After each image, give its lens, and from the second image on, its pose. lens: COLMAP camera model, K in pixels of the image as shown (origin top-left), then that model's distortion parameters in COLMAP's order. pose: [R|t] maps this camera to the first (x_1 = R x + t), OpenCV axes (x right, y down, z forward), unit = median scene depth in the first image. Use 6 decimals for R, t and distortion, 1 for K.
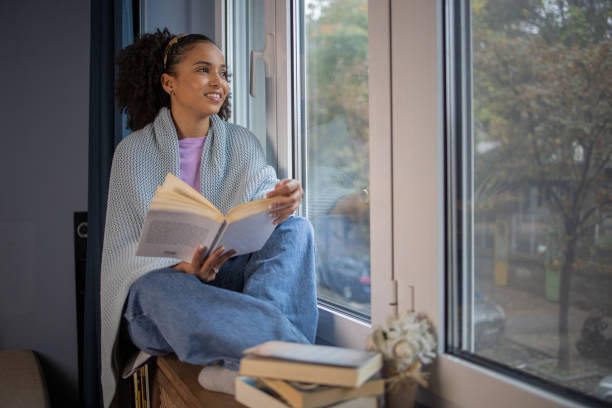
lens RADIAL K [[627.7, 0, 321.3], [0, 627.7, 215.8], [0, 0, 1]] dist [-0.049885, 0.000000]
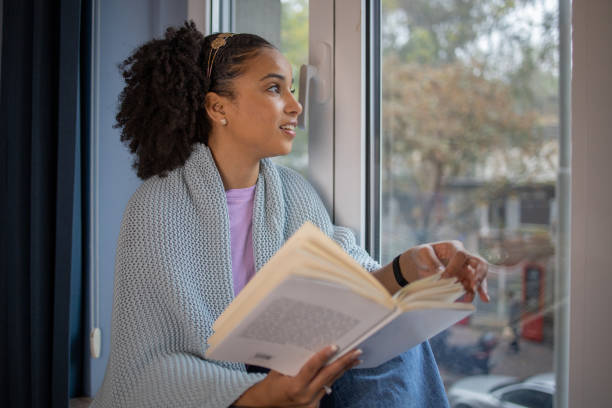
lens RADIAL K [[627.7, 0, 301.9], [0, 627.7, 206.0], [0, 0, 1]] dist [-0.049885, 0.000000]
pose [[0.974450, 0.004347, 0.224562, -0.329608], [0.002670, 0.999518, -0.030932, -0.095976], [-0.224588, 0.030741, 0.973969, 0.377630]]
